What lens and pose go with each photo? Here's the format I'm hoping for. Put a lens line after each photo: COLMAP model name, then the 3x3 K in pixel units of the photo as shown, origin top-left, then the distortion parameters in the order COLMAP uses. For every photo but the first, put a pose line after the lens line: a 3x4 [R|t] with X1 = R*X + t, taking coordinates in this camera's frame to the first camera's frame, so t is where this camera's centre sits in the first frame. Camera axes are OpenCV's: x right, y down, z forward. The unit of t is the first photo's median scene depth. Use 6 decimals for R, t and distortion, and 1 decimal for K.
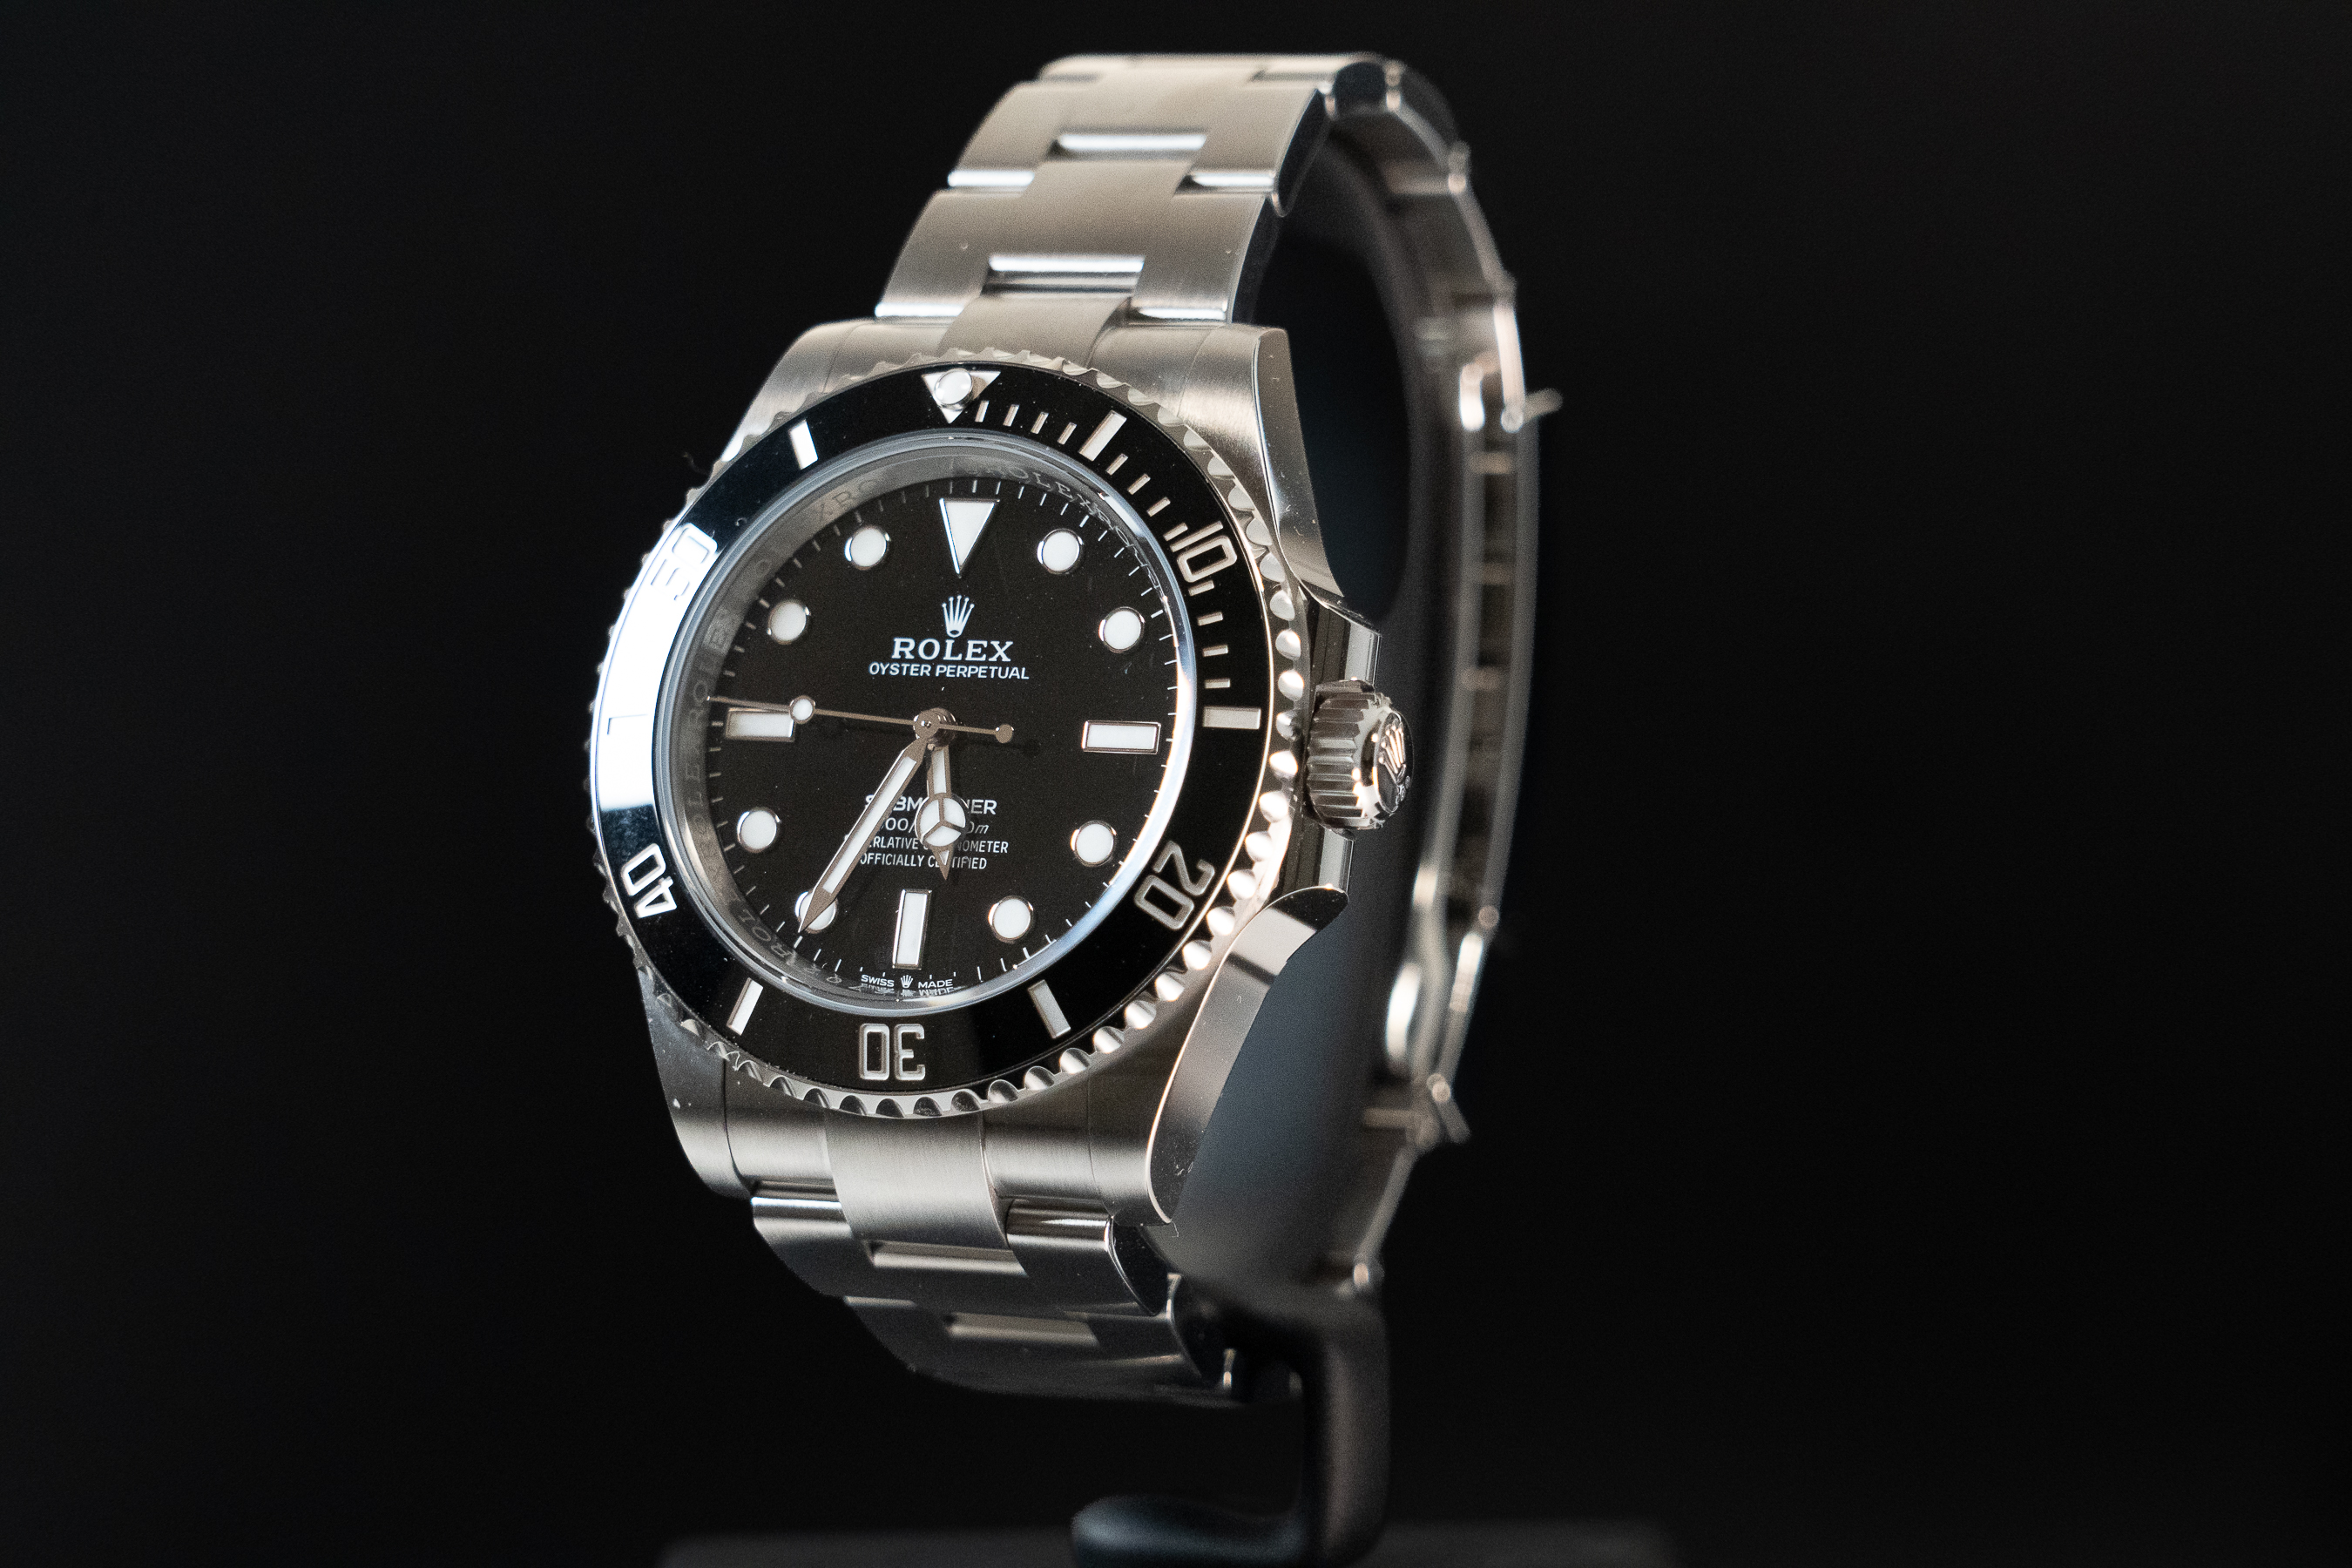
lens RADIAL K [[7098.5, 0, 1176.6], [0, 7098.5, 785.1], [0, 0, 1]] dist [0.029606, 0.000000]
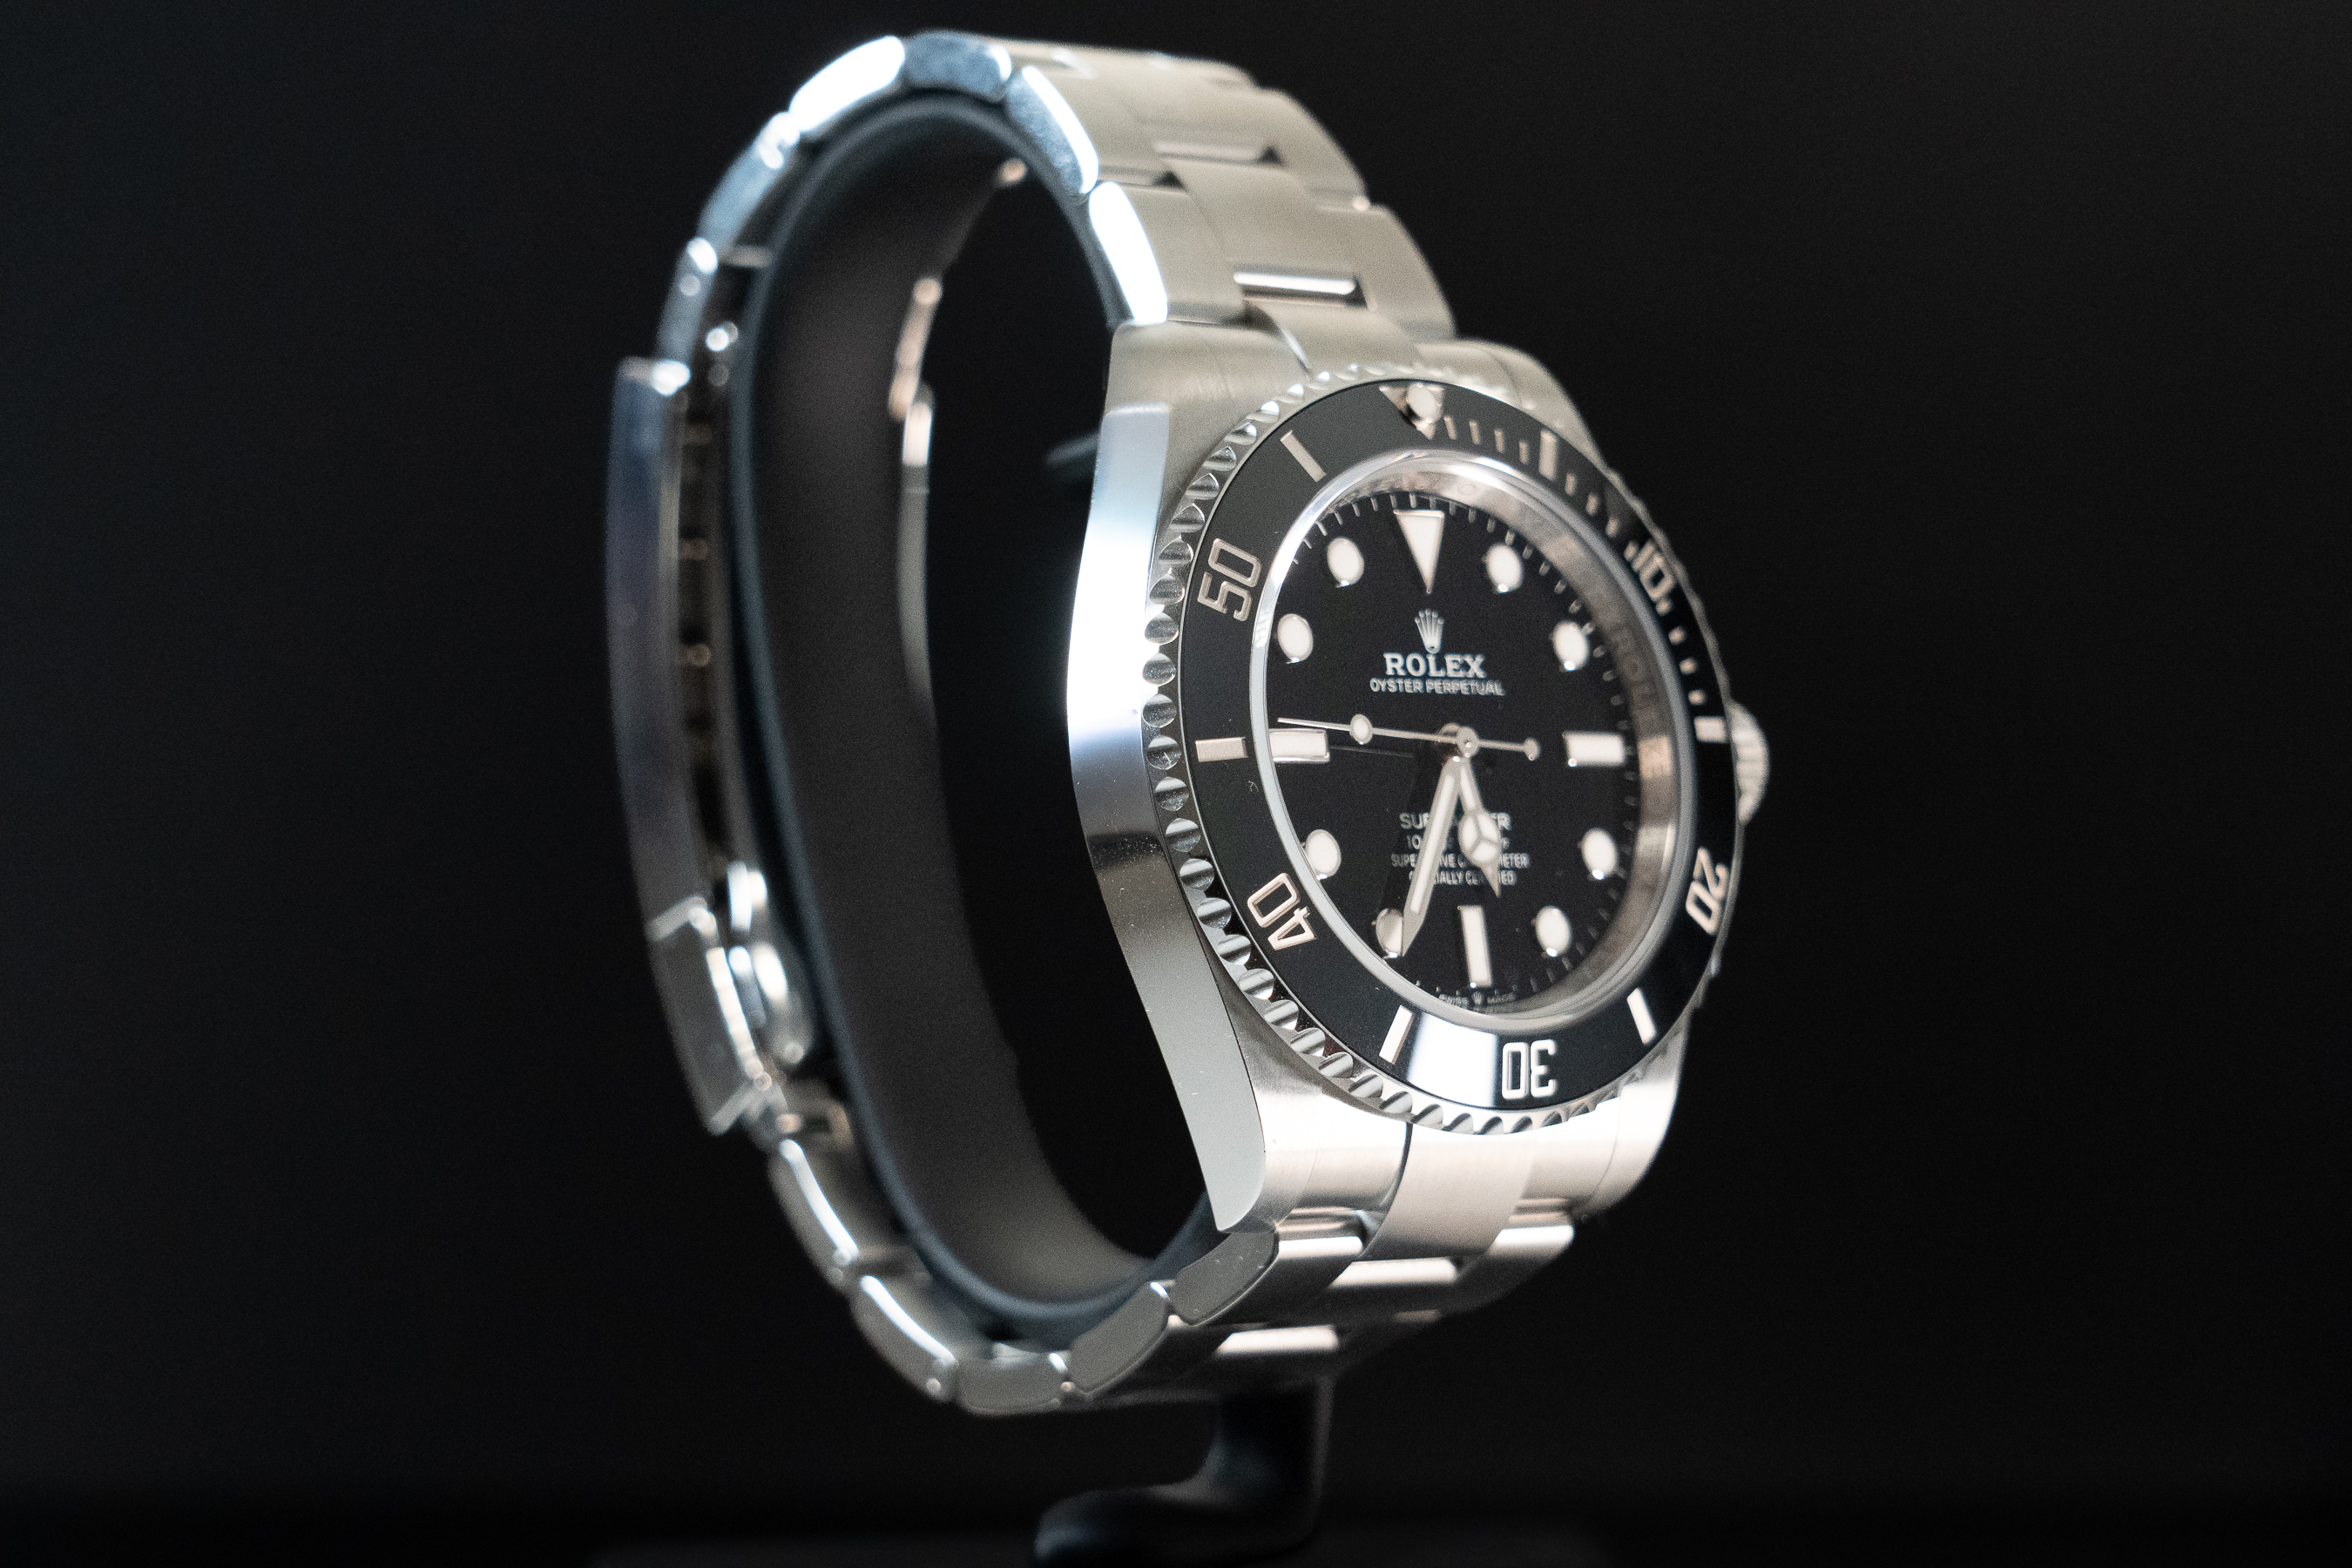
lens RADIAL K [[7098.5, 0, 1176.7], [0, 7098.5, 783.5], [0, 0, 1]] dist [0.029606, 0.000000]
pose [[0.341671, -0.035598, 0.939145, -0.986859], [-0.002343, 0.999247, 0.038729, -0.041186], [-0.939817, -0.015433, 0.341331, 0.693296]]
